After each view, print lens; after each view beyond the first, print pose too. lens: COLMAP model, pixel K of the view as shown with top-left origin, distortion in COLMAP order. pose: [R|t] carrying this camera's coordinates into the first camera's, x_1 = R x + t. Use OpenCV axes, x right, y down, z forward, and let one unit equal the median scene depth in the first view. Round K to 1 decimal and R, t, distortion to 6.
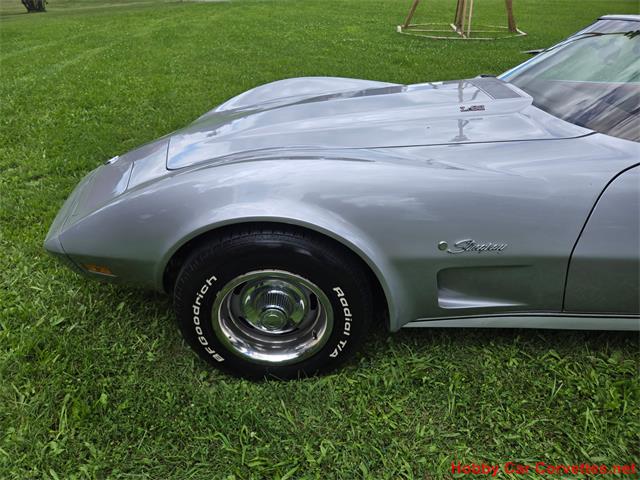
lens RADIAL K [[420.6, 0, 320.0], [0, 420.6, 240.0], [0, 0, 1]] dist [0.054522, -0.045391]
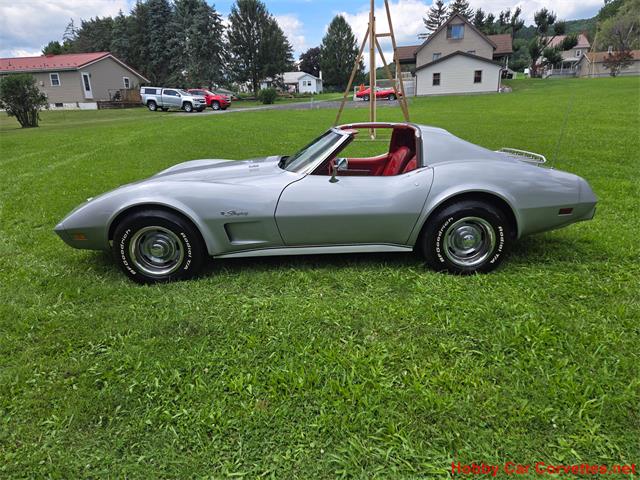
lens RADIAL K [[418.8, 0, 323.4], [0, 418.8, 248.1], [0, 0, 1]] dist [0.072470, -0.056344]
pose [[0.997852, -0.039833, 0.052004, 0.653186], [0.049335, 0.979245, -0.196582, 0.647355], [-0.043094, 0.198725, 0.979107, -1.262887]]
